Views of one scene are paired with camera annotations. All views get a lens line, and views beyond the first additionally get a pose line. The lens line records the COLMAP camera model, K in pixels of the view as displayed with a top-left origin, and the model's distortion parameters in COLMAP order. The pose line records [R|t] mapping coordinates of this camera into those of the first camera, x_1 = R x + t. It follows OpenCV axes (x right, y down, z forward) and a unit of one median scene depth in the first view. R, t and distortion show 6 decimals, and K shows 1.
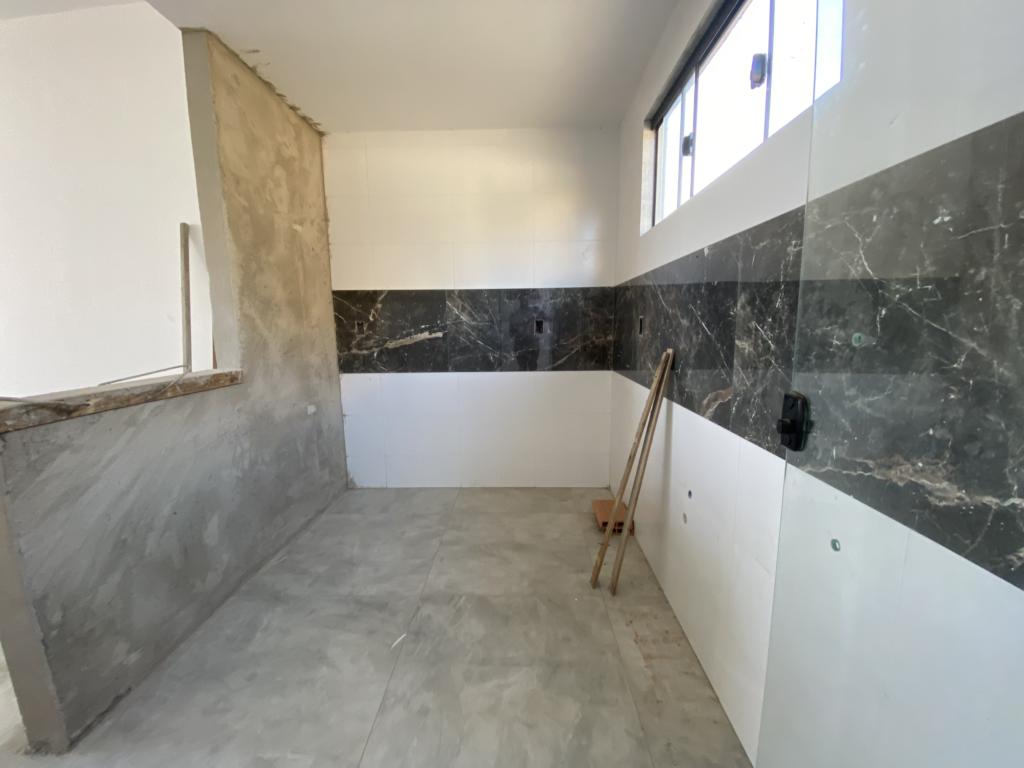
lens RADIAL K [[415.9, 0, 515.5], [0, 415.9, 383.2], [0, 0, 1]] dist [0.002314, -0.013462]
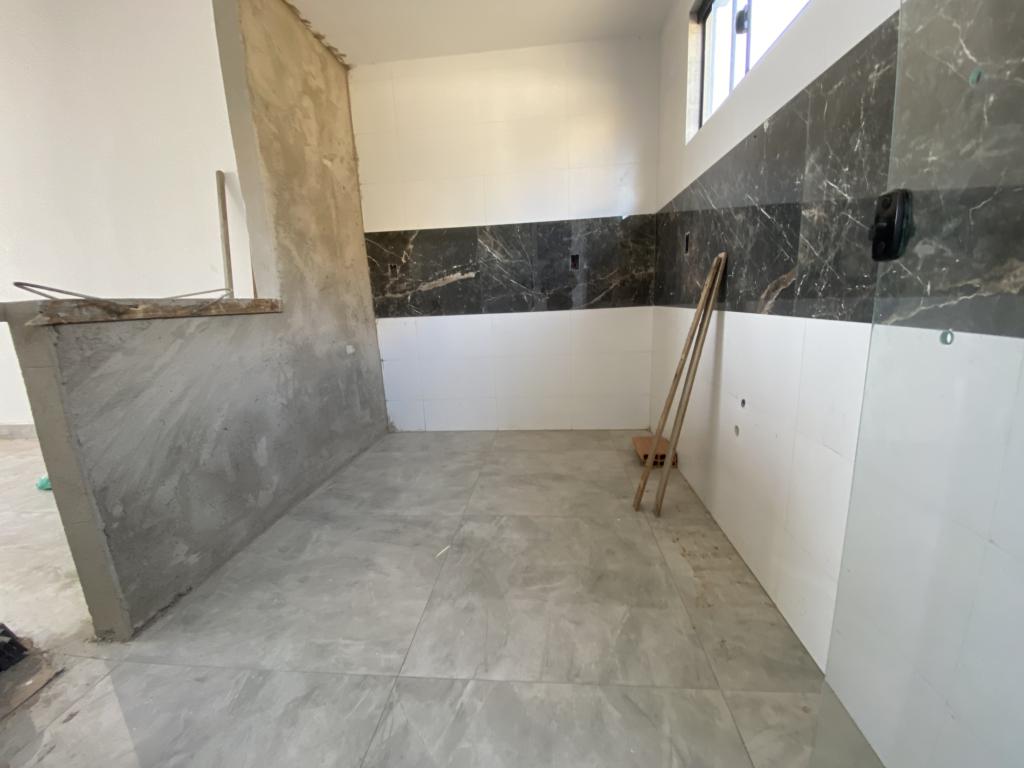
lens RADIAL K [[415.9, 0, 515.2], [0, 415.9, 383.7], [0, 0, 1]] dist [0.002314, -0.013462]
pose [[0.996785, -0.017240, -0.078242, -0.017753], [0.022078, 0.997869, 0.061401, 0.143872], [0.077016, -0.062931, 0.995042, 0.027754]]
